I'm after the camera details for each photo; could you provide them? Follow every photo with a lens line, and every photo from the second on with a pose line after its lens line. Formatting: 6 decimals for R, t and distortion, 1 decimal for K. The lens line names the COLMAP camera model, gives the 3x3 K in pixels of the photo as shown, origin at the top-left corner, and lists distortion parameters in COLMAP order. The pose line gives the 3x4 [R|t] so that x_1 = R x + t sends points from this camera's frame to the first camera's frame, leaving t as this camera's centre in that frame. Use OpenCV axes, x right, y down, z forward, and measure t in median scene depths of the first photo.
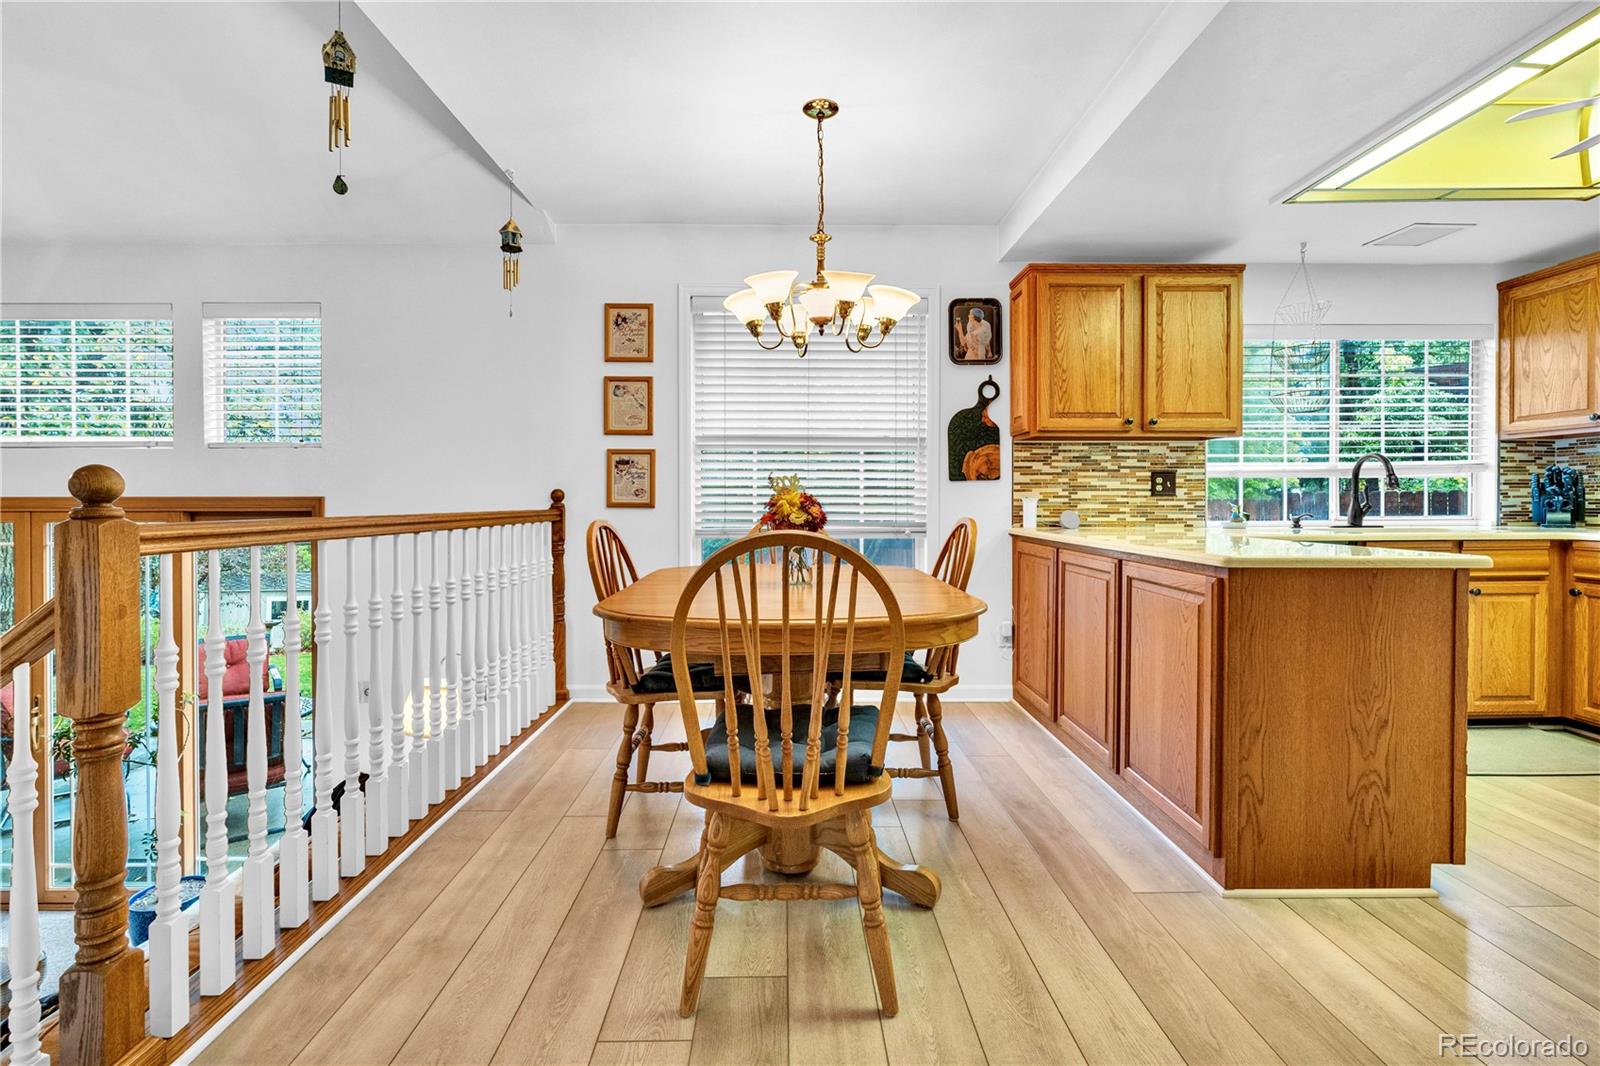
lens RADIAL K [[718.6, 0, 797.3], [0, 718.6, 519.0], [0, 0, 1]] dist [-0.011207, 0.001753]
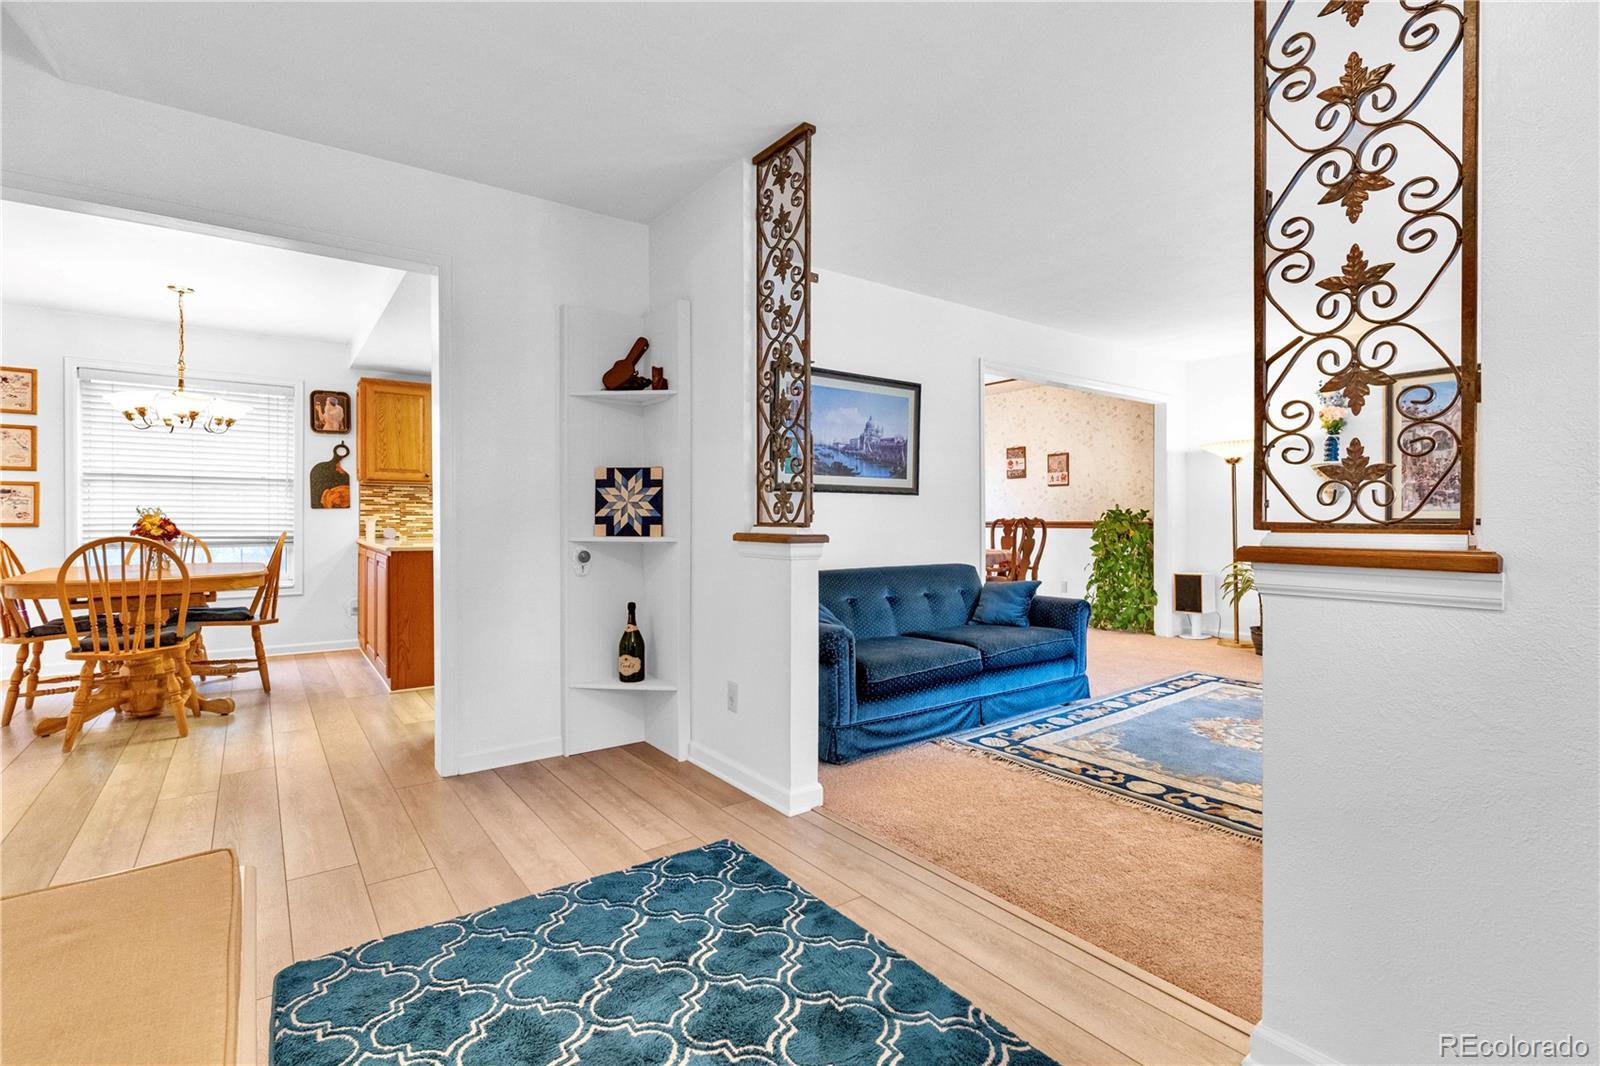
lens RADIAL K [[718.6, 0, 796.6], [0, 718.6, 525.7], [0, 0, 1]] dist [-0.011207, 0.001753]
pose [[0.808371, -0.003056, 0.588666, 0.151430], [0.011762, 0.999871, -0.010962, 0.012556], [-0.588556, 0.015785, 0.808302, -0.842101]]
